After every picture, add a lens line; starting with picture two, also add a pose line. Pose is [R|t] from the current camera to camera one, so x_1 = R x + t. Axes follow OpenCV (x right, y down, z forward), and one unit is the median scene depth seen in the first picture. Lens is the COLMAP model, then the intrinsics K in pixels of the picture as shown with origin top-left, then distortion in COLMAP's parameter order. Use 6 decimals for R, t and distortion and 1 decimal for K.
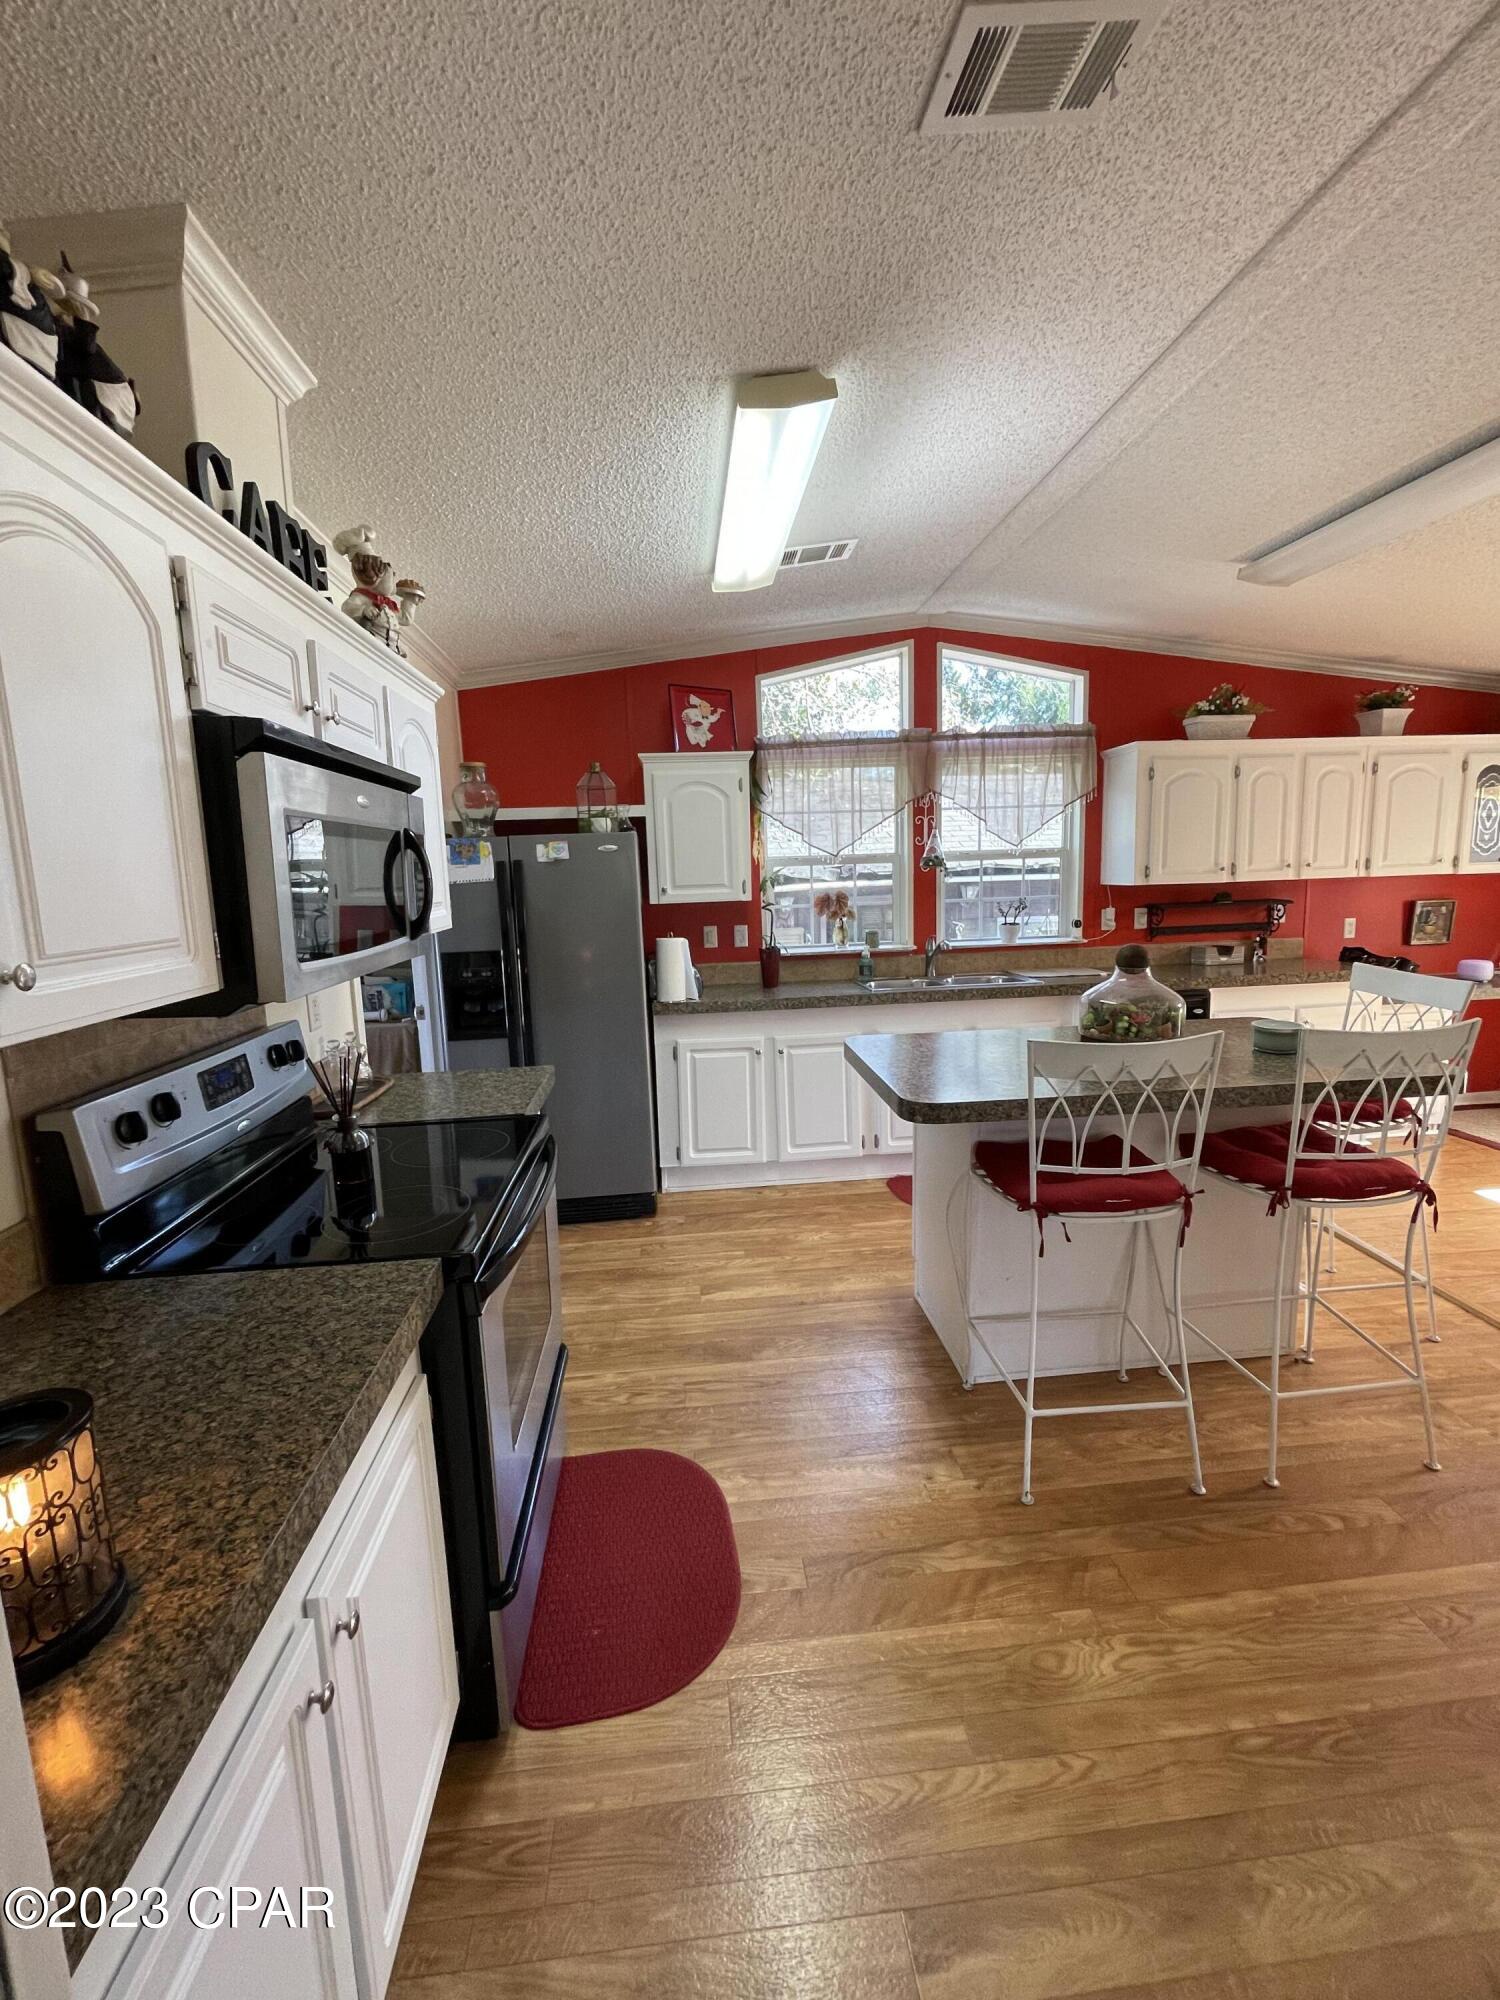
lens RADIAL K [[803.8, 0, 748.3], [0, 803.8, 993.8], [0, 0, 1]] dist [-0.004032, -0.000022]
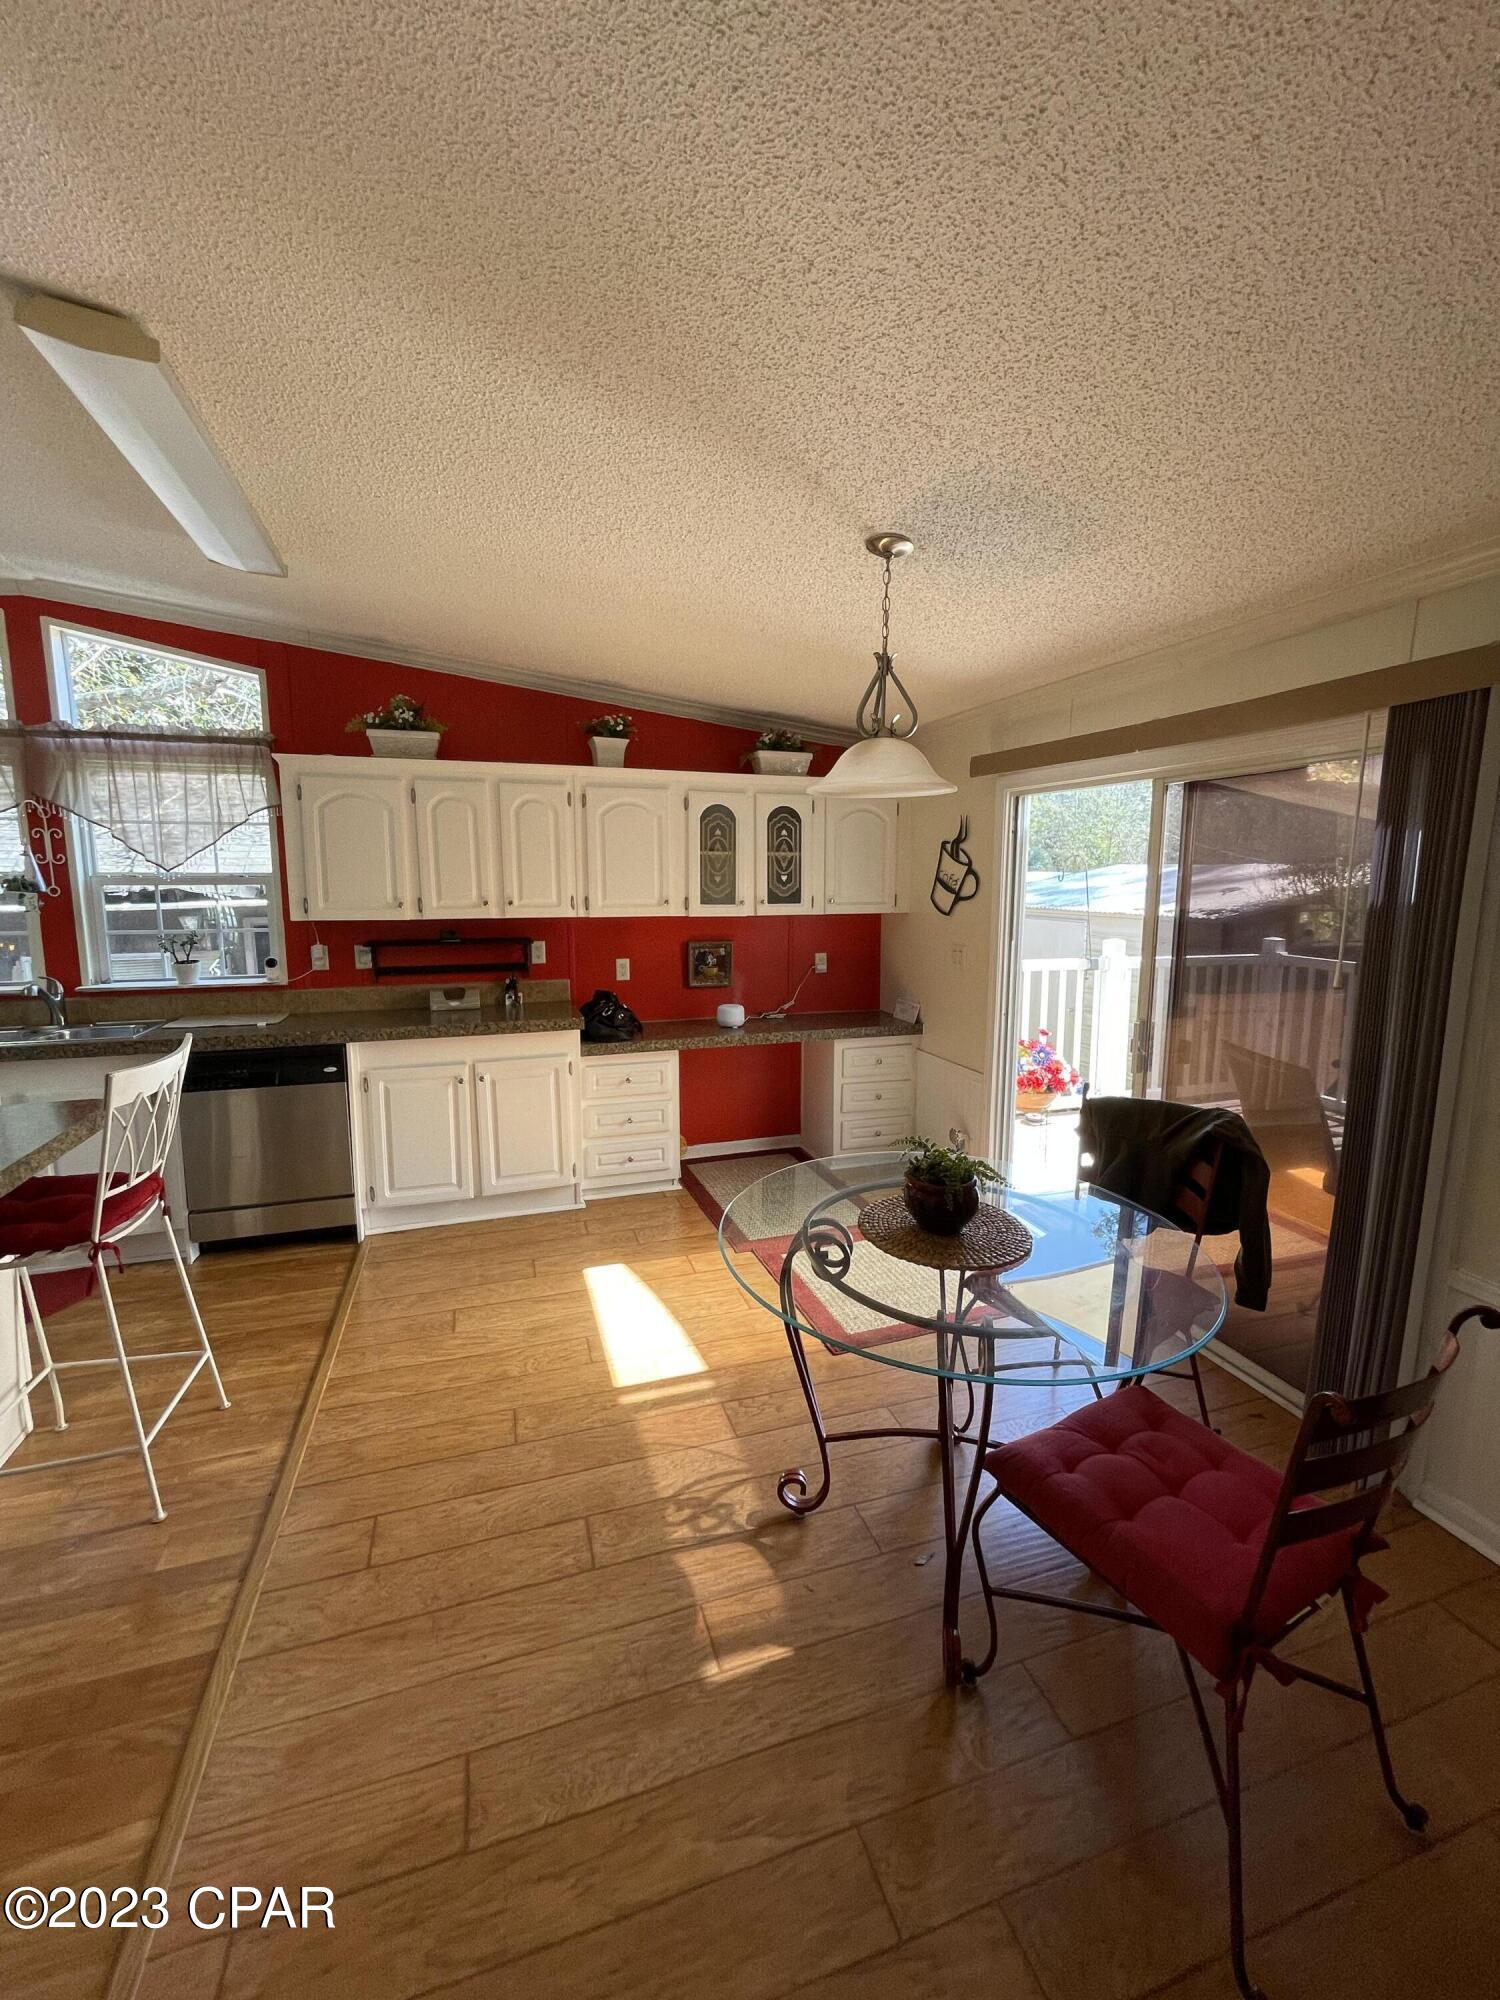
lens RADIAL K [[803.8, 0, 741.6], [0, 803.8, 998.9], [0, 0, 1]] dist [-0.004032, -0.000022]
pose [[0.974642, 0.001647, 0.223764, 0.706592], [0.002034, 0.999866, -0.016218, -0.033580], [-0.223760, 0.016262, 0.974509, 0.053333]]
